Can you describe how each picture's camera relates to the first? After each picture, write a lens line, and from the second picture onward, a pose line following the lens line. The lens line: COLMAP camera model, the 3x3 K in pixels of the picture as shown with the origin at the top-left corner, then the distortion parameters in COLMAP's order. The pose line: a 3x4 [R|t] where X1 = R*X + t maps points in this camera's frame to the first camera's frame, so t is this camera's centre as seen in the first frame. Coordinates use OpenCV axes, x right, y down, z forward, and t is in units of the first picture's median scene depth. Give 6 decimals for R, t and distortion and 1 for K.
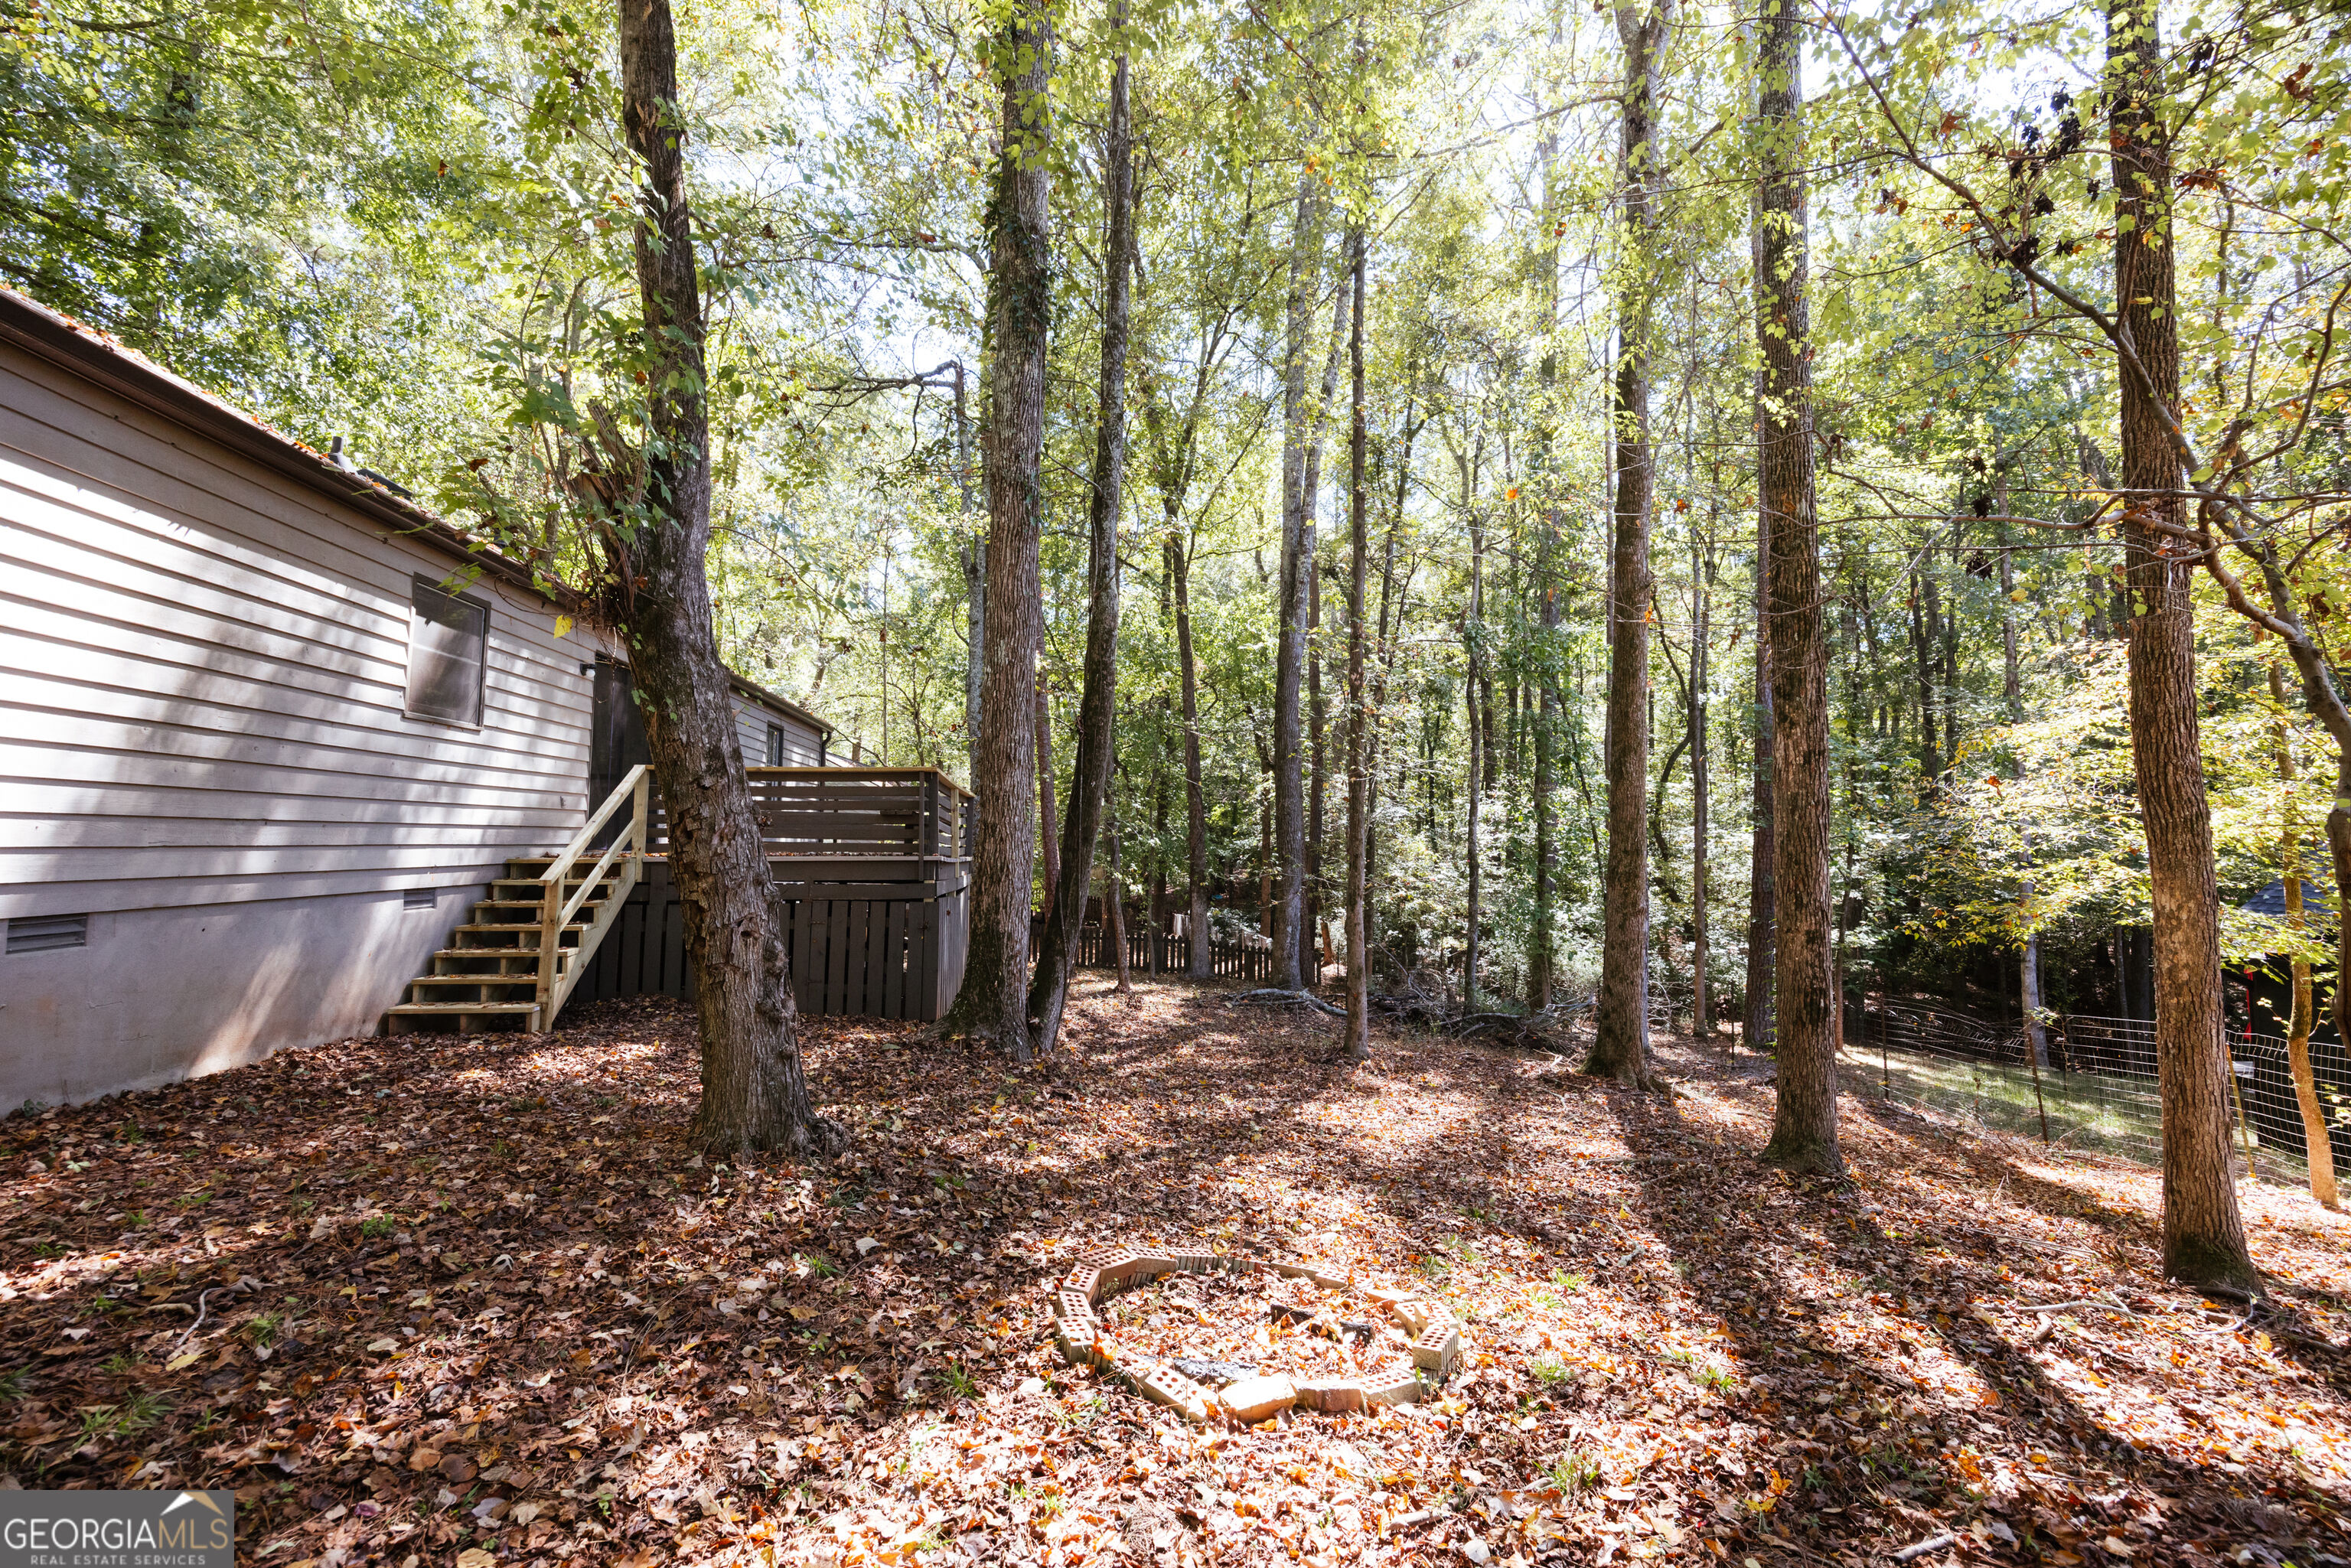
lens RADIAL K [[1004.4, 0, 1173.2], [0, 1004.4, 777.2], [0, 0, 1]] dist [-0.006324, -0.000008]
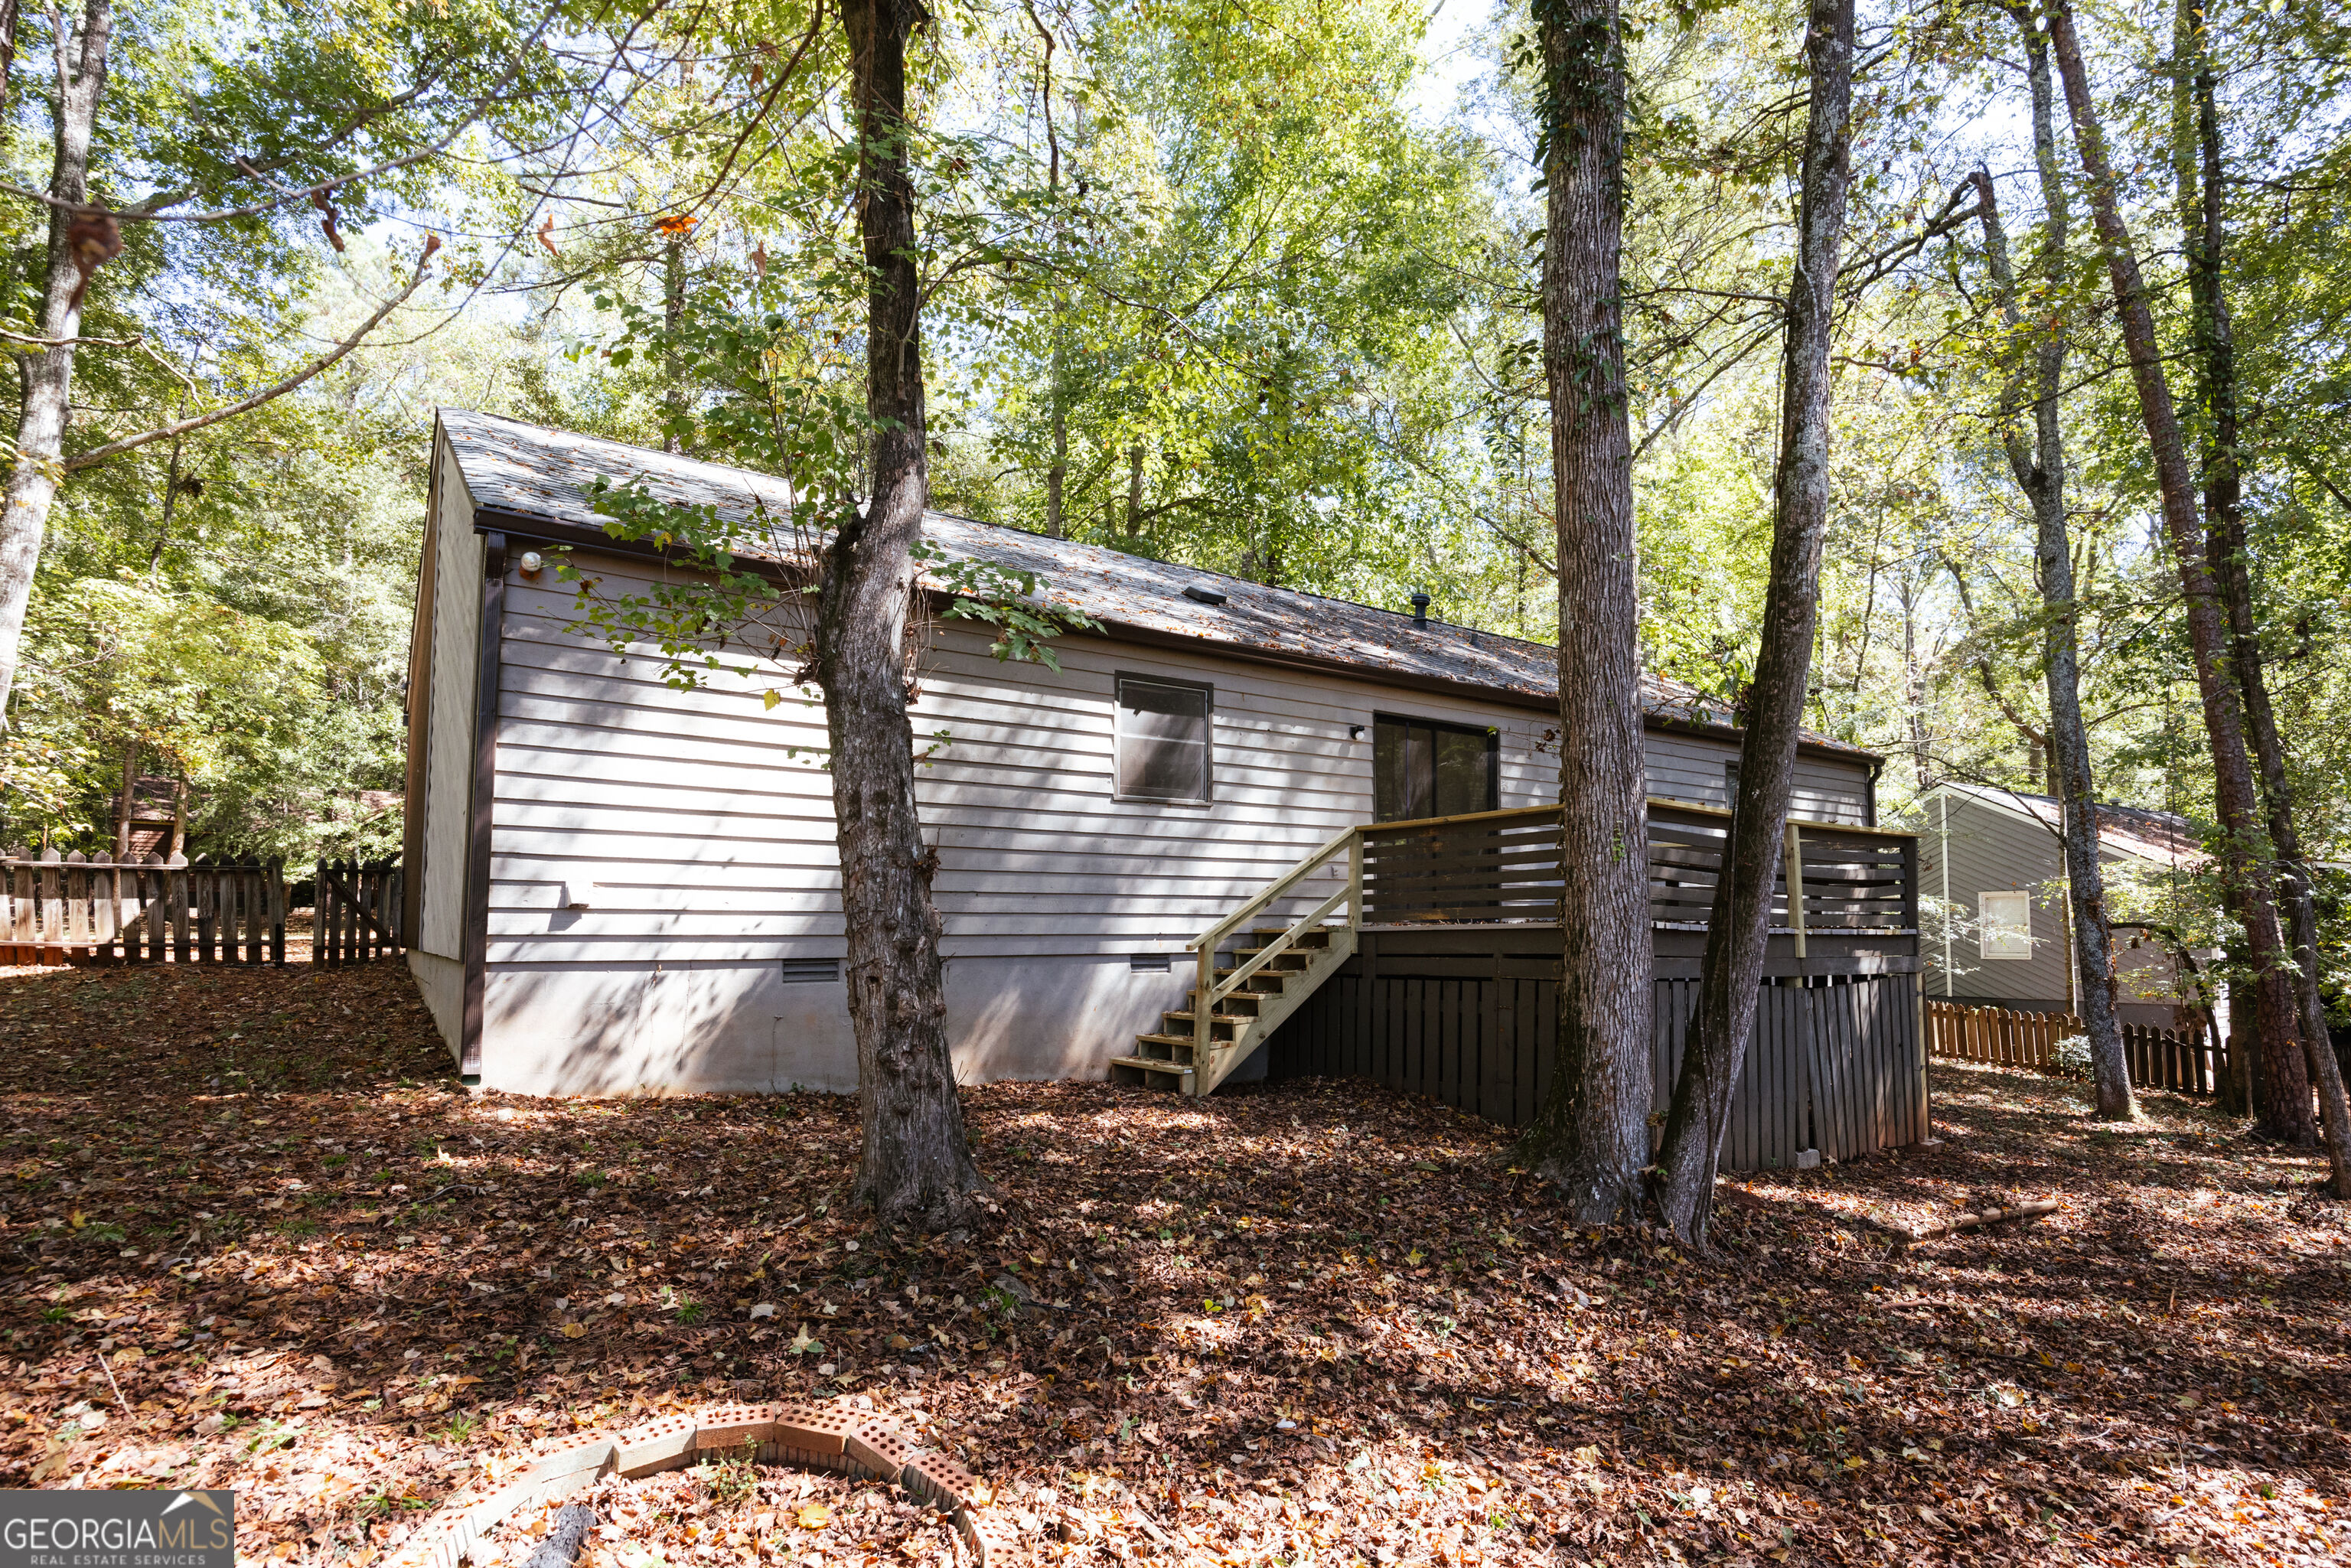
lens RADIAL K [[1194.3, 0, 1173.0], [0, 1194.3, 856.0], [0, 0, 1]] dist [-0.011564, -0.000027]
pose [[0.485828, -0.067637, -0.871433, 0.460395], [0.064508, 0.997057, -0.041424, 0.067250], [0.871671, -0.036089, 0.488762, 0.430693]]
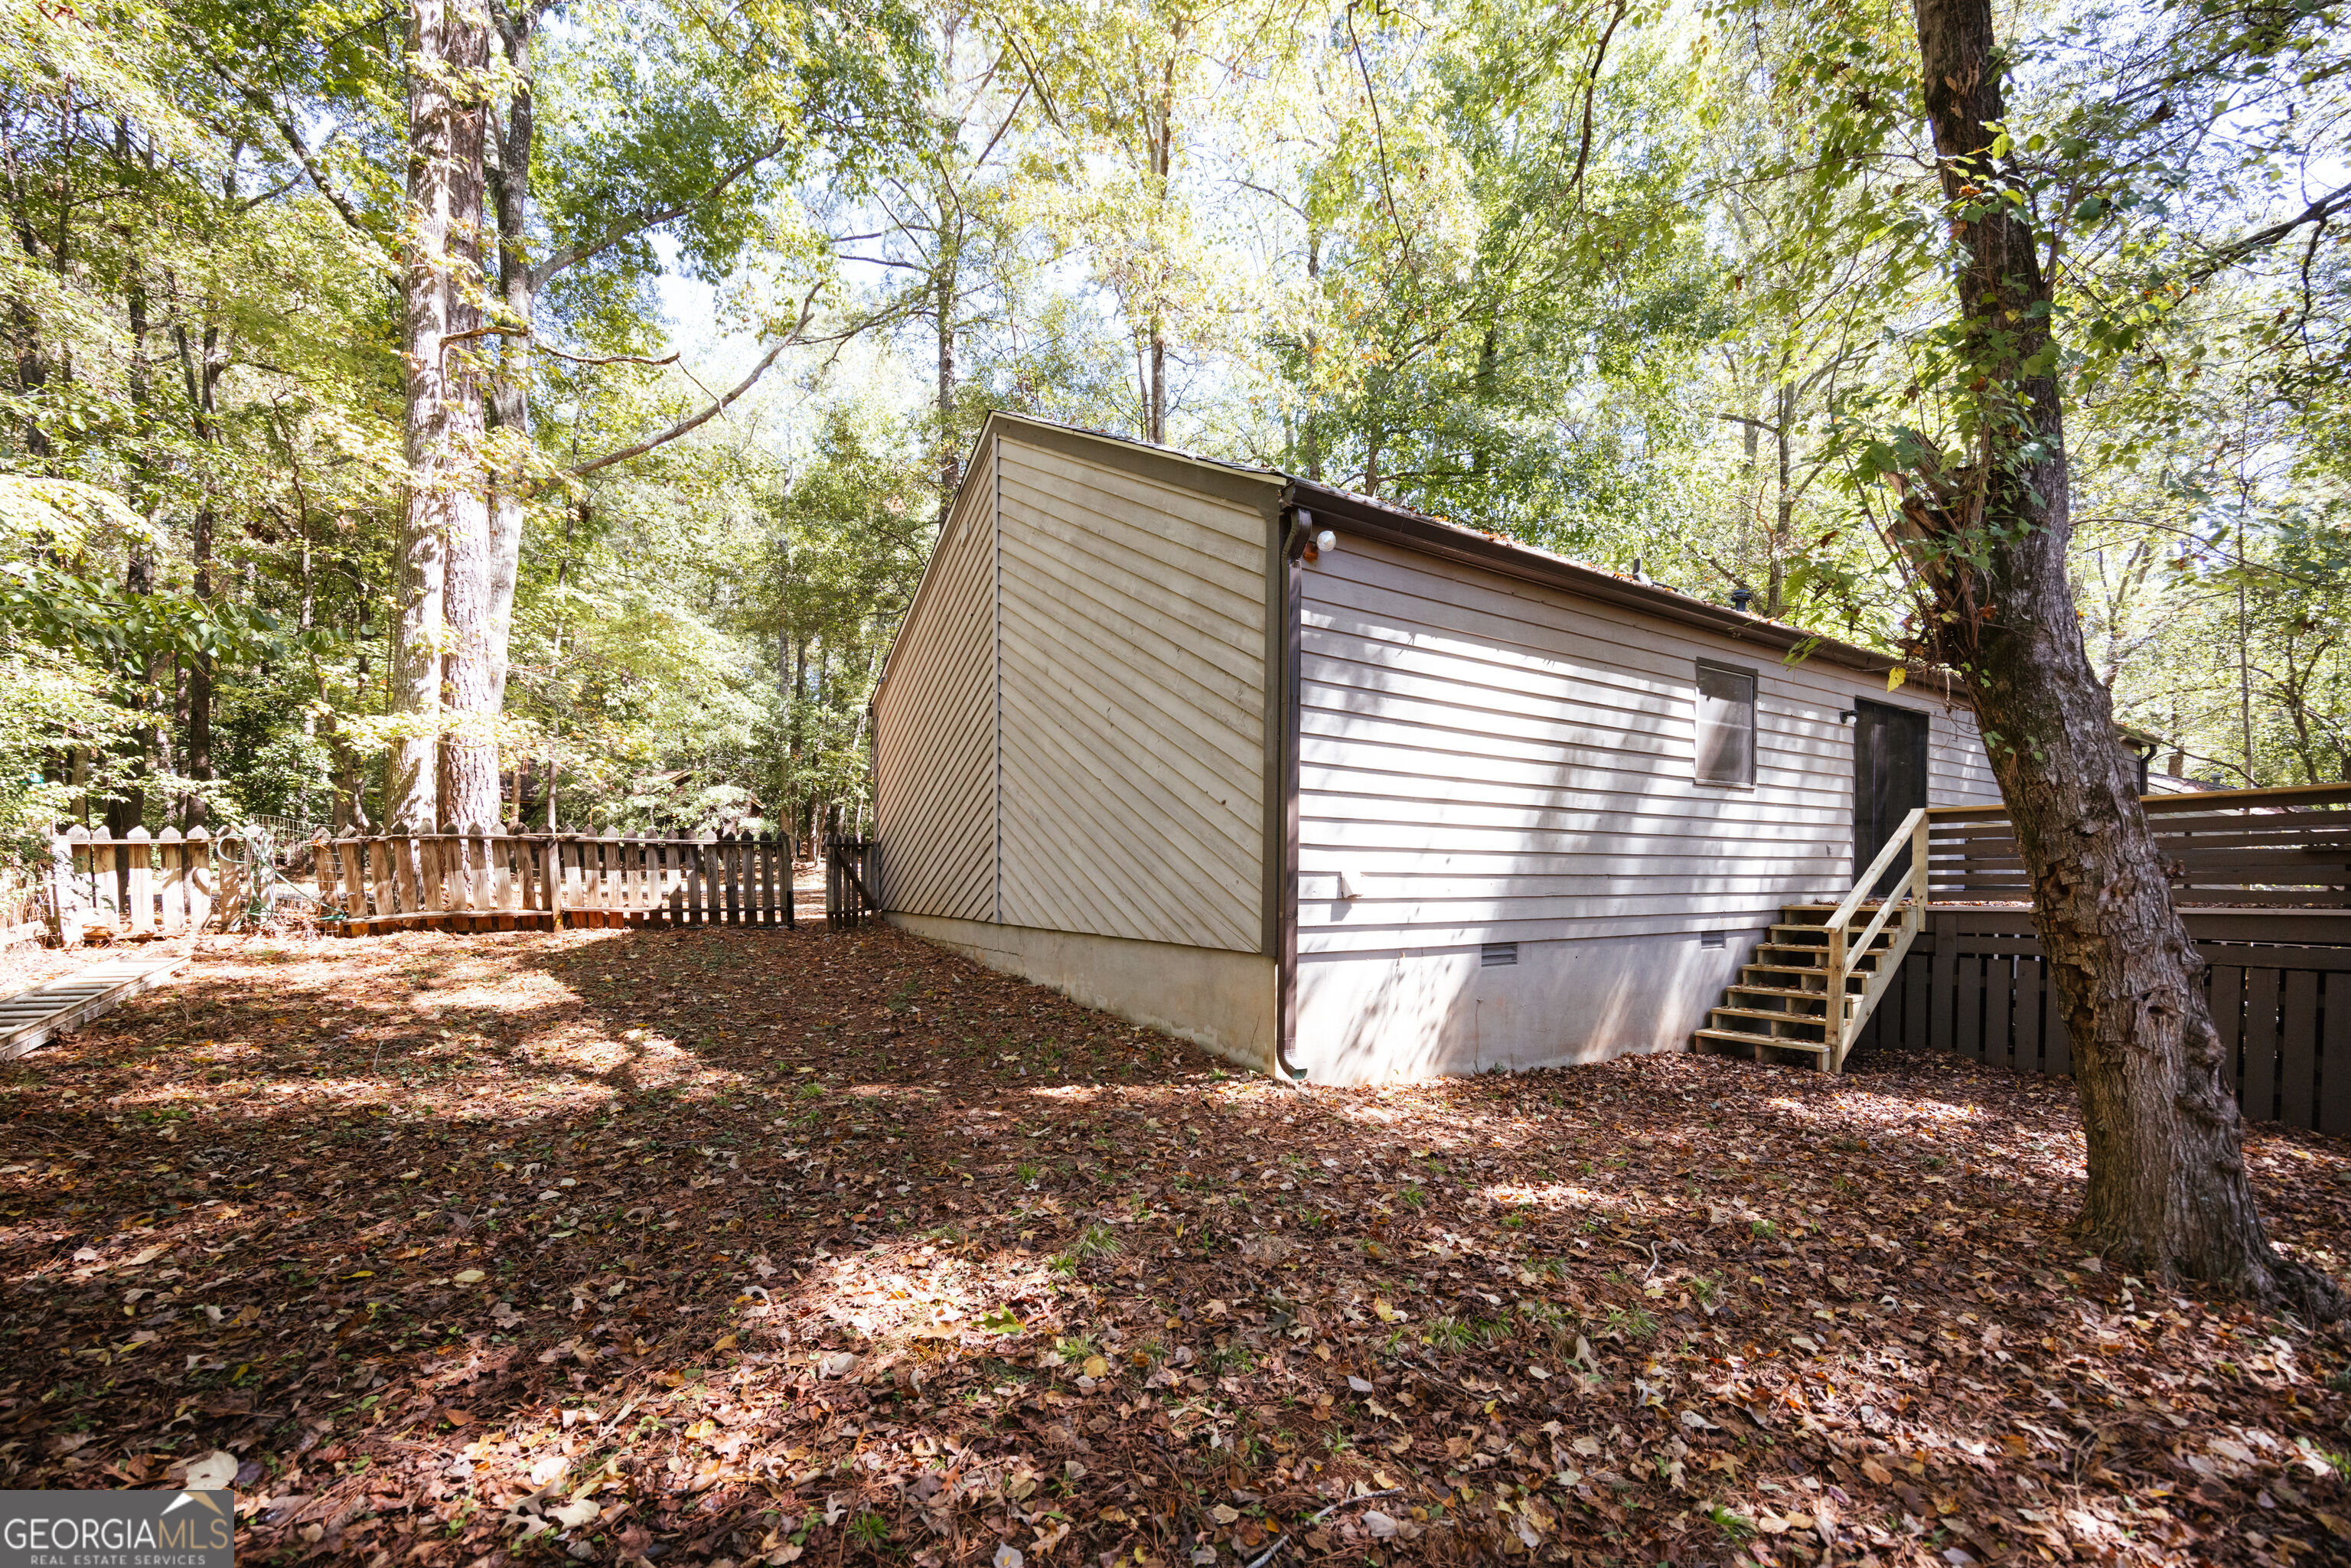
lens RADIAL K [[938.8, 0, 1181.8], [0, 938.8, 890.8], [0, 0, 1]] dist [0.001592, -0.000211]
pose [[0.441191, 0.001755, -0.897412, -0.054468], [0.063014, 0.997469, 0.032930, -0.010475], [0.895198, -0.071078, 0.439964, -0.028099]]
